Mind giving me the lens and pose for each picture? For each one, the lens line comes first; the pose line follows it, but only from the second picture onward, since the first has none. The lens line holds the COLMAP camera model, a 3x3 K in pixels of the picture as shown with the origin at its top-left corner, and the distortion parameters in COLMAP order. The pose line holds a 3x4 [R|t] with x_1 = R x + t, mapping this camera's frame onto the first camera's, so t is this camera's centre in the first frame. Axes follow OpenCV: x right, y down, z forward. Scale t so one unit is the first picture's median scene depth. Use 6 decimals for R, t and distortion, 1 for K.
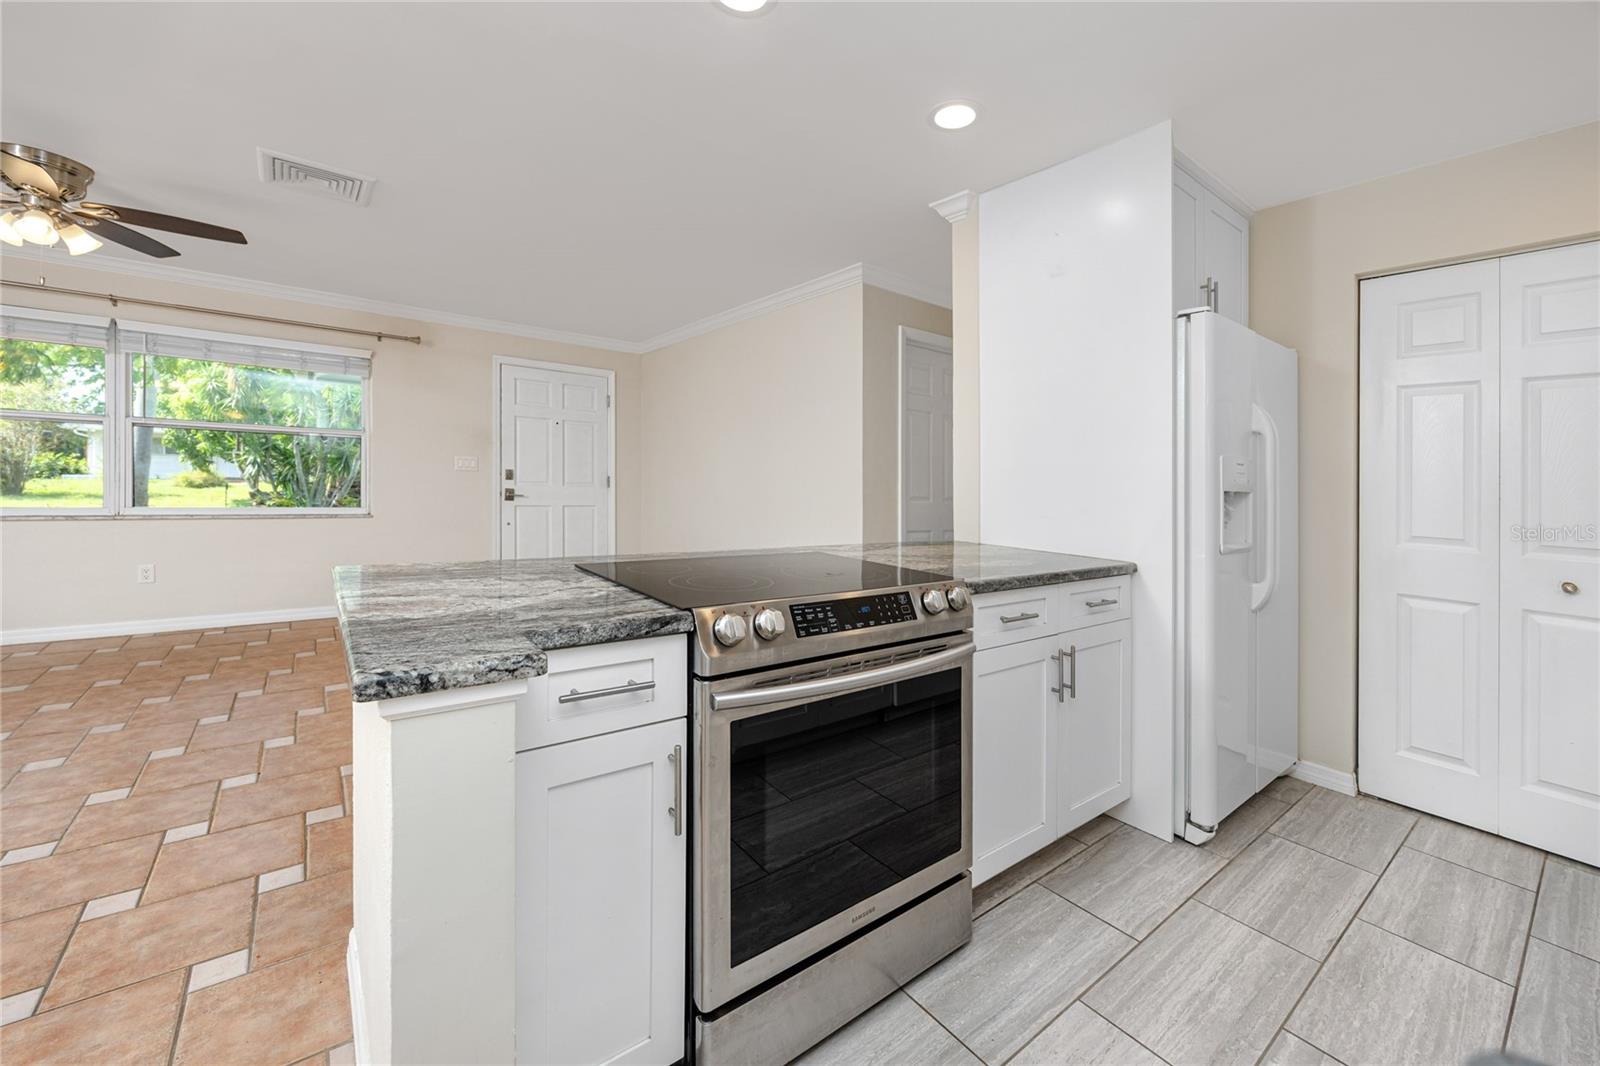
lens RADIAL K [[631.7, 0, 759.8], [0, 631.7, 468.1], [0, 0, 1]] dist [-0.000985, -0.000045]
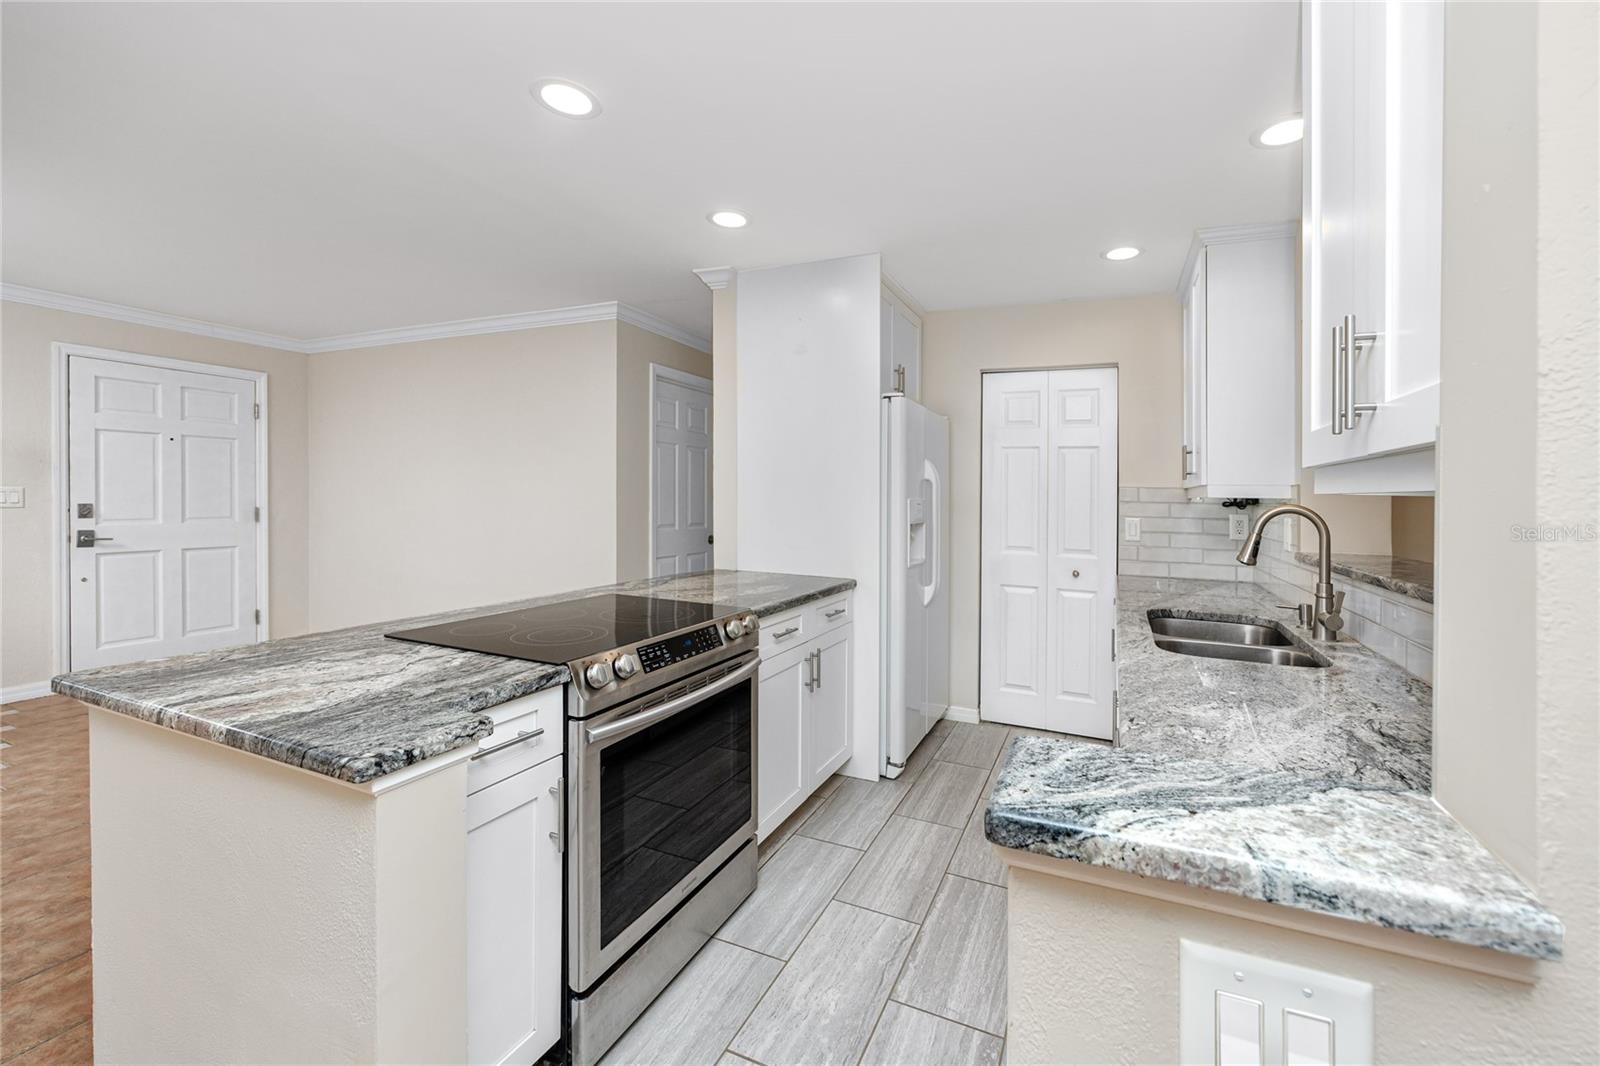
lens RADIAL K [[666.2, 0, 819.5], [0, 666.2, 505.0], [0, 0, 1]] dist [0.001244, -0.000435]
pose [[0.864863, -0.025331, 0.501368, -0.196098], [0.005105, 0.999118, 0.041672, -0.076225], [-0.501982, -0.033481, 0.864230, -0.190920]]
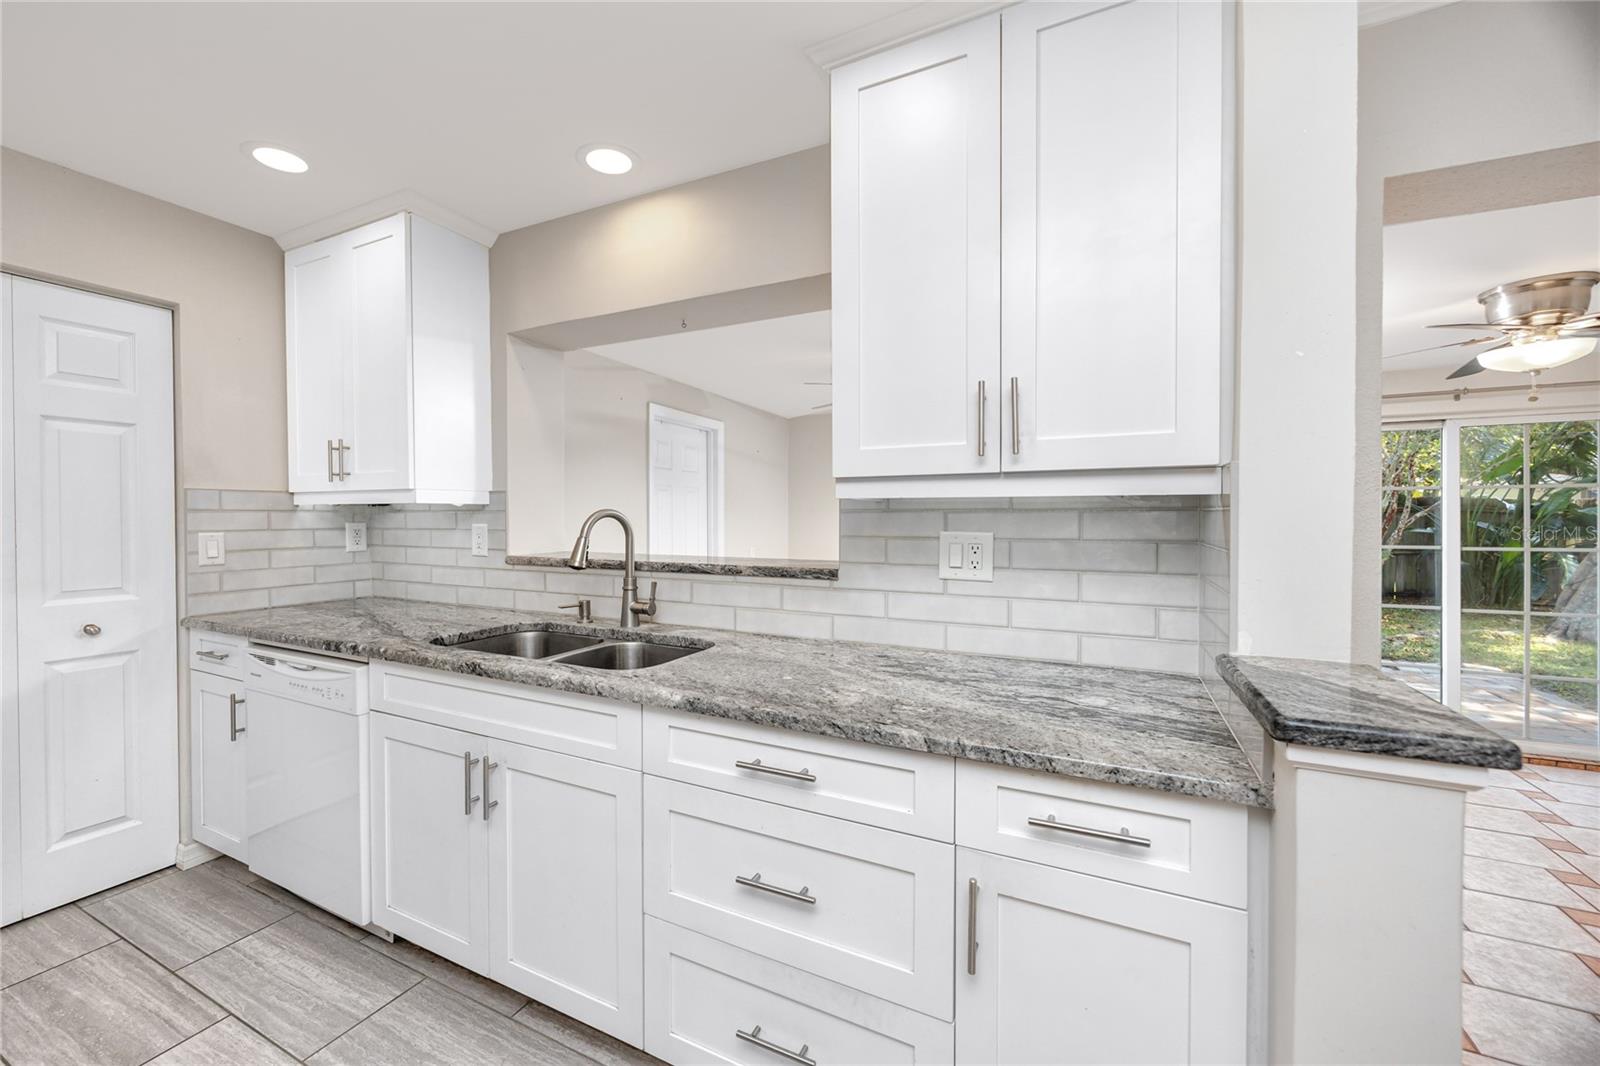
lens RADIAL K [[617.1, 0, 777.7], [0, 617.1, 526.6], [0, 0, 1]] dist [0.003205, -0.000077]
pose [[-0.453575, -0.048840, 0.889879, -0.081918], [-0.025933, 0.998798, 0.041600, -0.047480], [-0.890841, -0.004208, -0.454296, 0.588964]]
